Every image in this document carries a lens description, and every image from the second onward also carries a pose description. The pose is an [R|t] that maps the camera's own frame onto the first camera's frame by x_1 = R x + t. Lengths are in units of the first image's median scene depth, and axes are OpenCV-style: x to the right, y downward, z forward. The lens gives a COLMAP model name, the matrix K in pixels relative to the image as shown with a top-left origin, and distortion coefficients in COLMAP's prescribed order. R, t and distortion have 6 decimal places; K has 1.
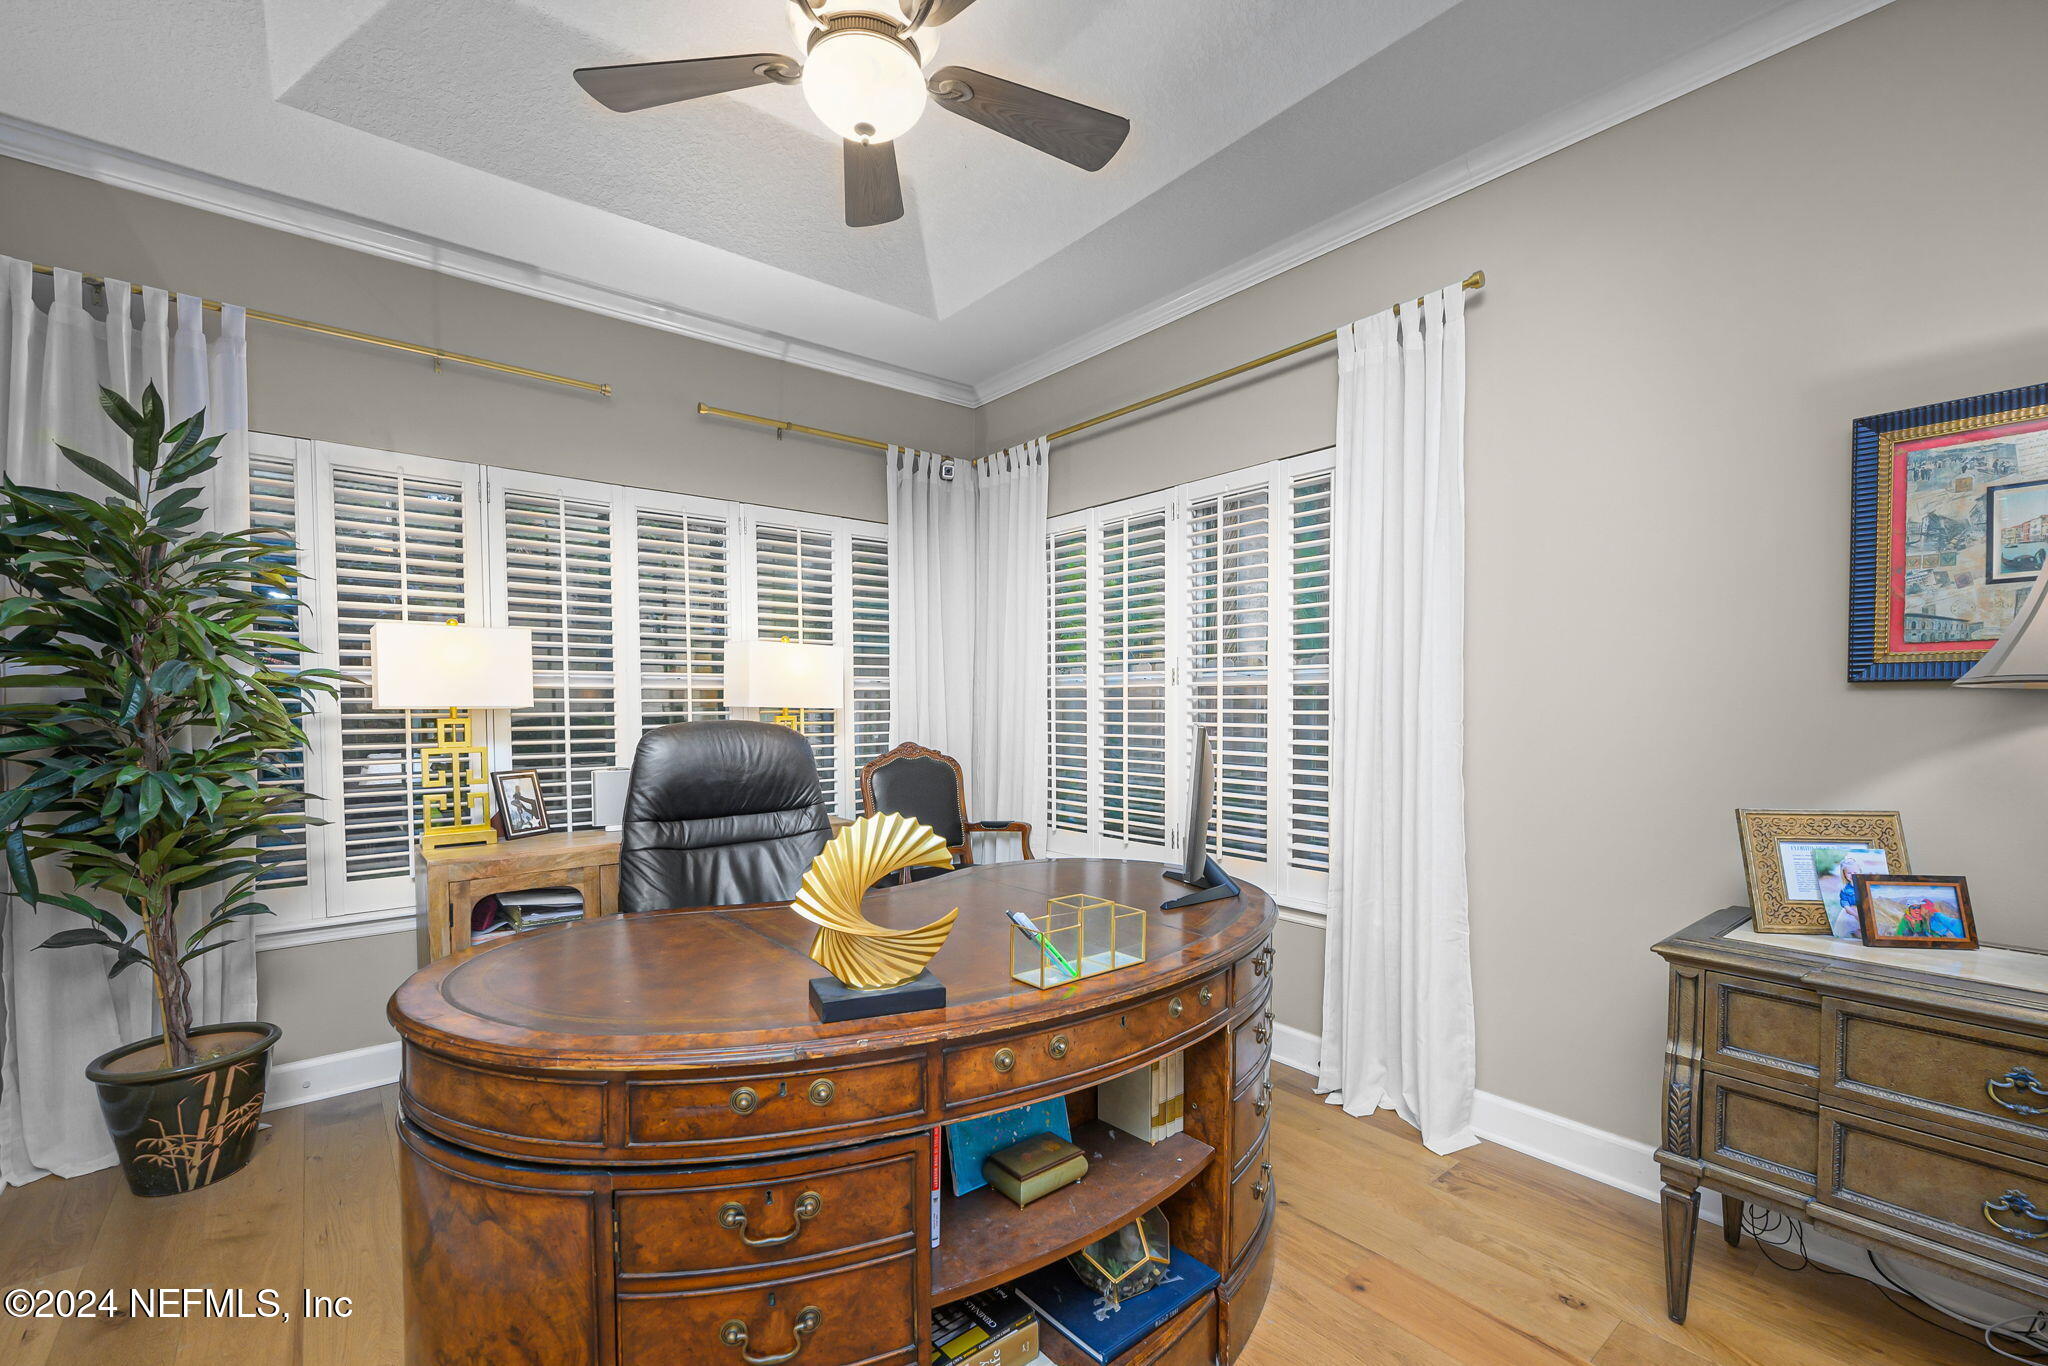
lens RADIAL K [[856.3, 0, 1026.3], [0, 856.3, 730.4], [0, 0, 1]] dist [-0.000048, 0.000040]
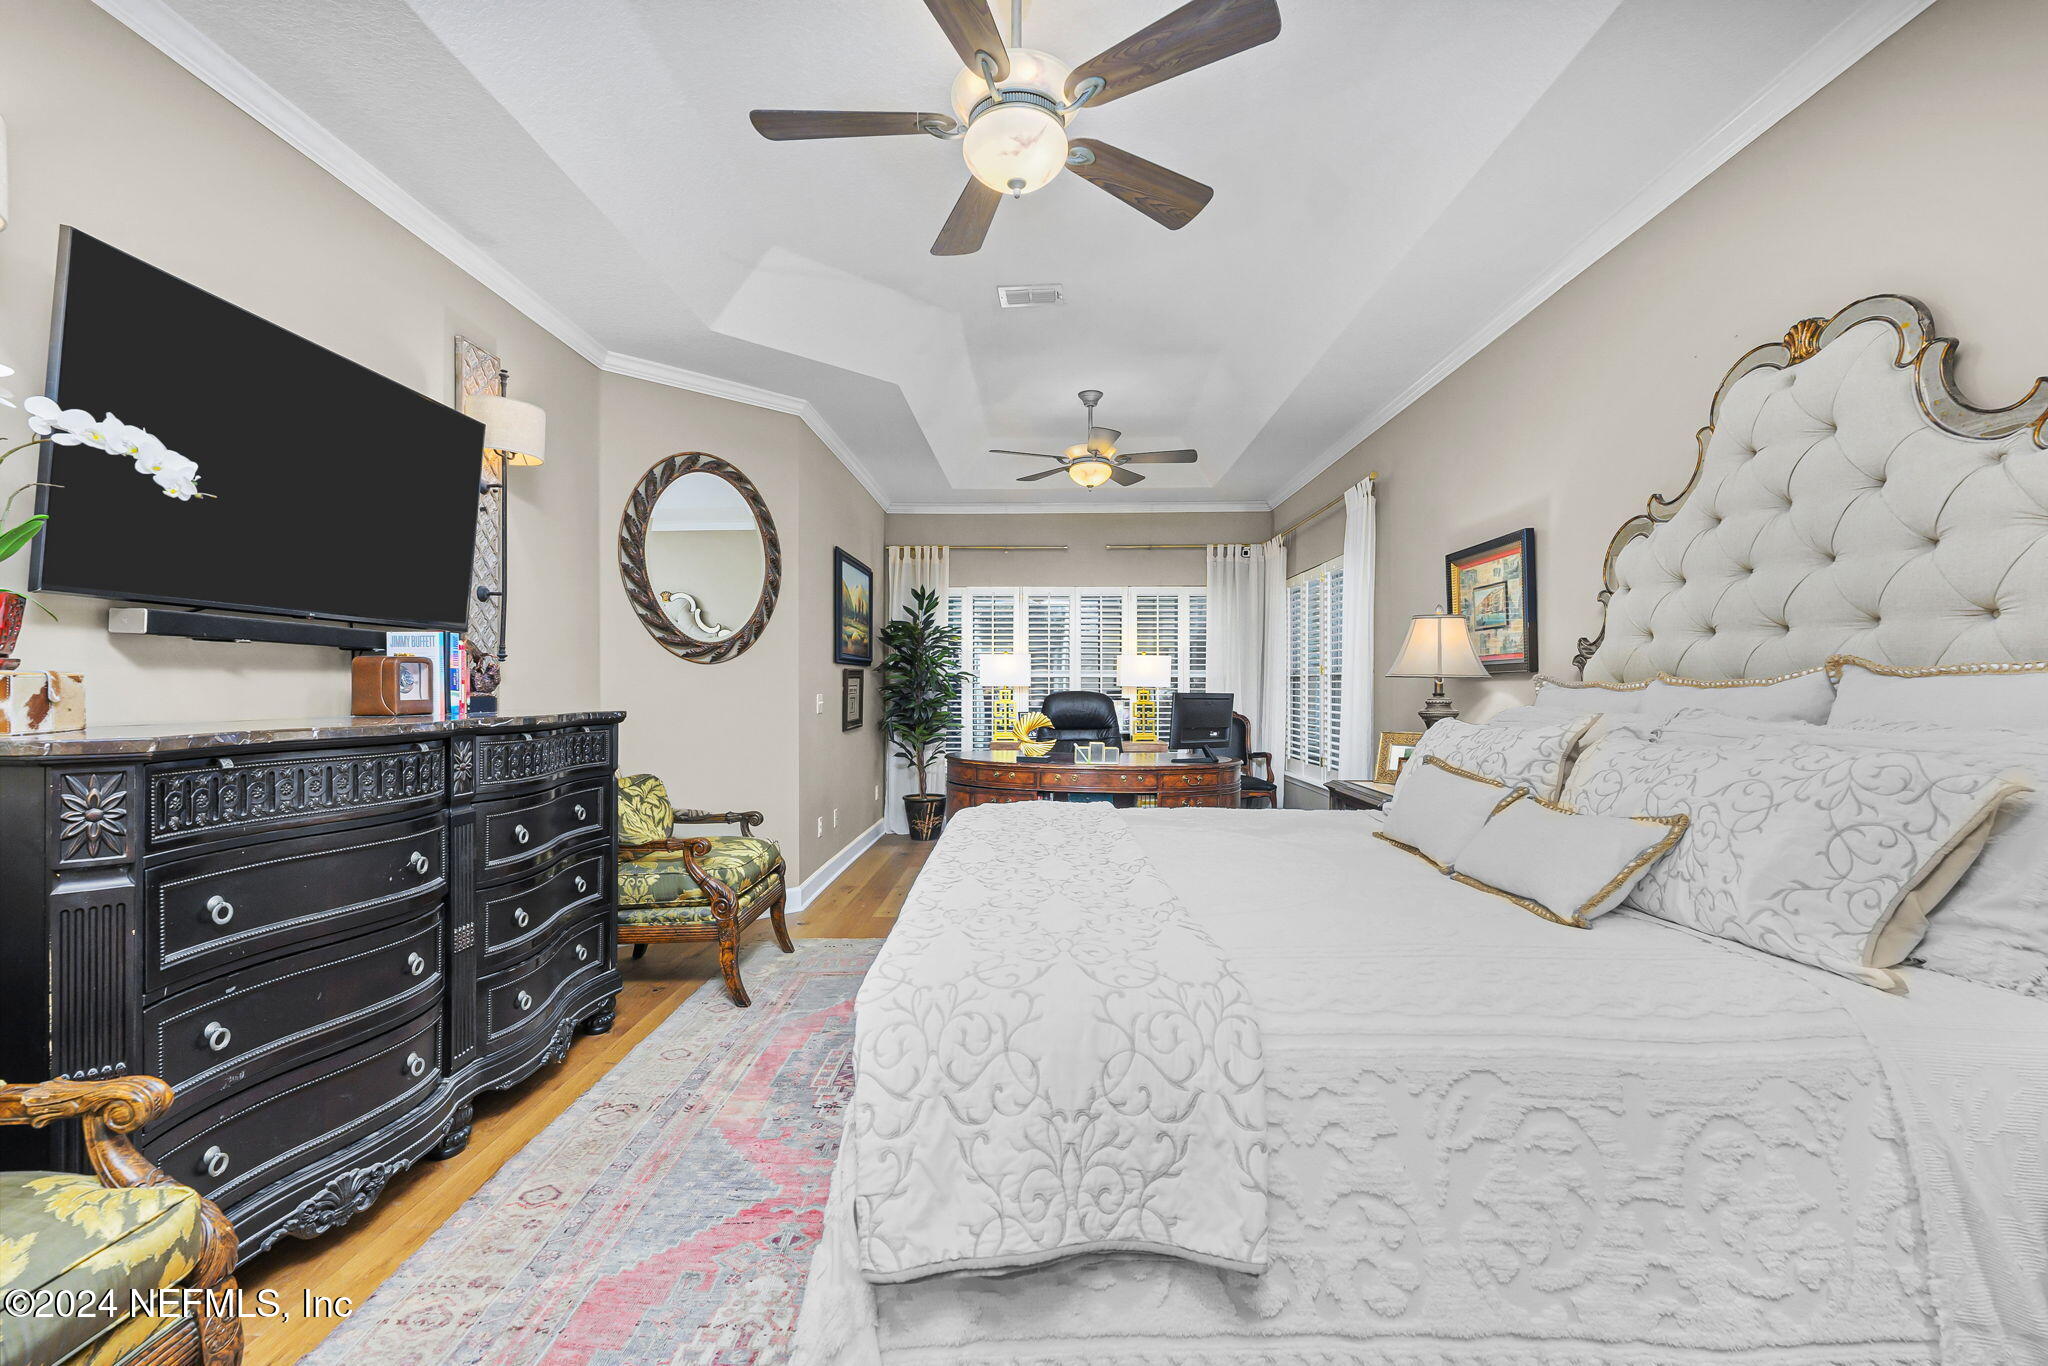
lens RADIAL K [[856.3, 0, 1024.0], [0, 856.3, 683.0], [0, 0, 1]] dist [0.000022, 0.000005]
pose [[0.755920, 0.001024, -0.654664, 1.186723], [-0.025711, 0.999274, -0.028124, 0.038661], [0.654159, 0.038092, 0.755397, -1.008138]]
